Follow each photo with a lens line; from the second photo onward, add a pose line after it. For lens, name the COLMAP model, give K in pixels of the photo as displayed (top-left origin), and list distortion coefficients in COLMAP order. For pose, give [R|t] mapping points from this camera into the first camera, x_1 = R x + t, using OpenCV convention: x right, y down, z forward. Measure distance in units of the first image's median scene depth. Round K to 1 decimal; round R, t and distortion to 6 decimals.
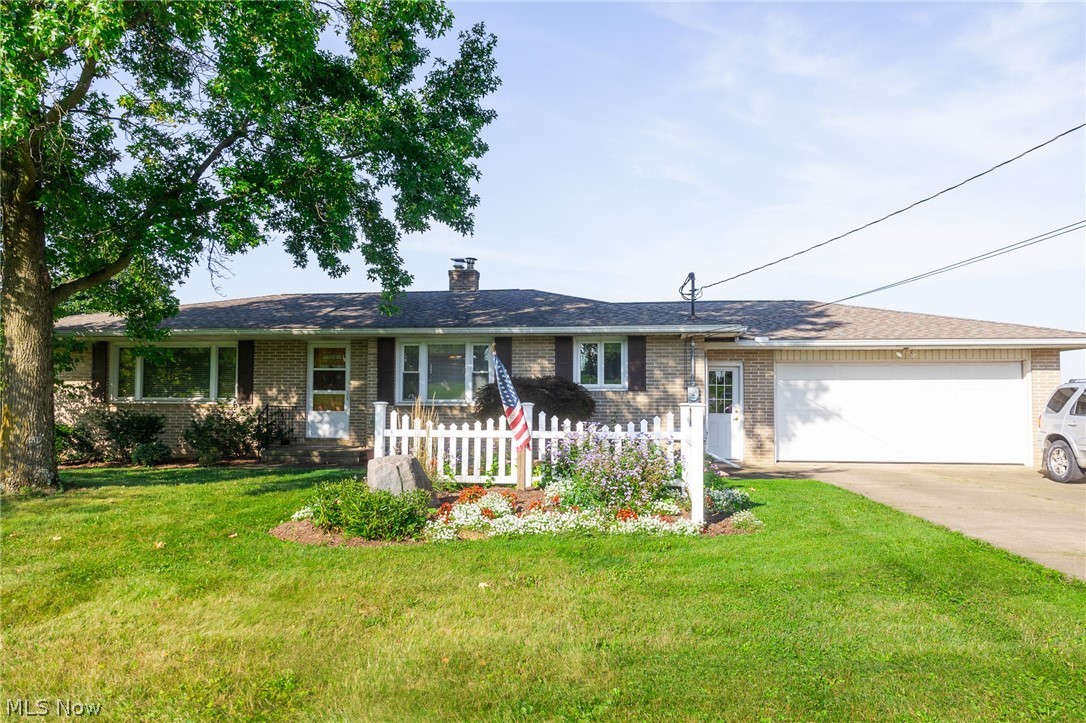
lens RADIAL K [[748.5, 0, 536.4], [0, 748.5, 363.5], [0, 0, 1]] dist [0.002440, 0.001766]
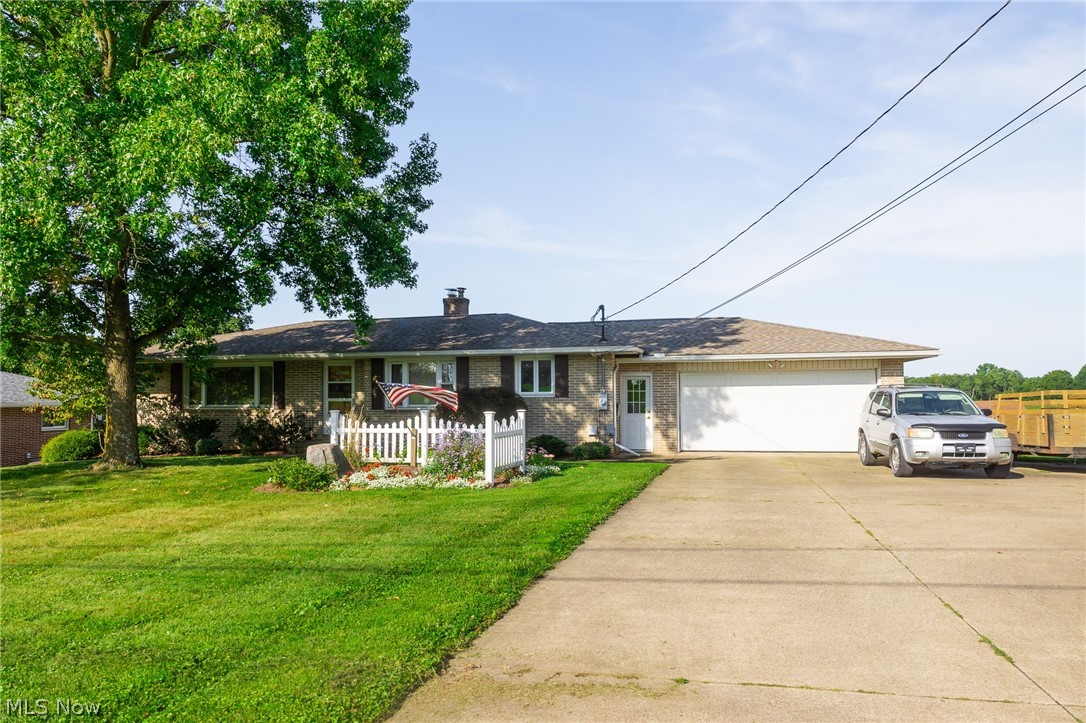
lens RADIAL K [[745.7, 0, 537.3], [0, 745.7, 358.1], [0, 0, 1]] dist [-0.026367, 0.003552]
pose [[0.995208, -0.017406, -0.096216, 0.217624], [0.016947, 0.999841, -0.005584, -0.024718], [0.096298, 0.003926, 0.995345, -0.294666]]
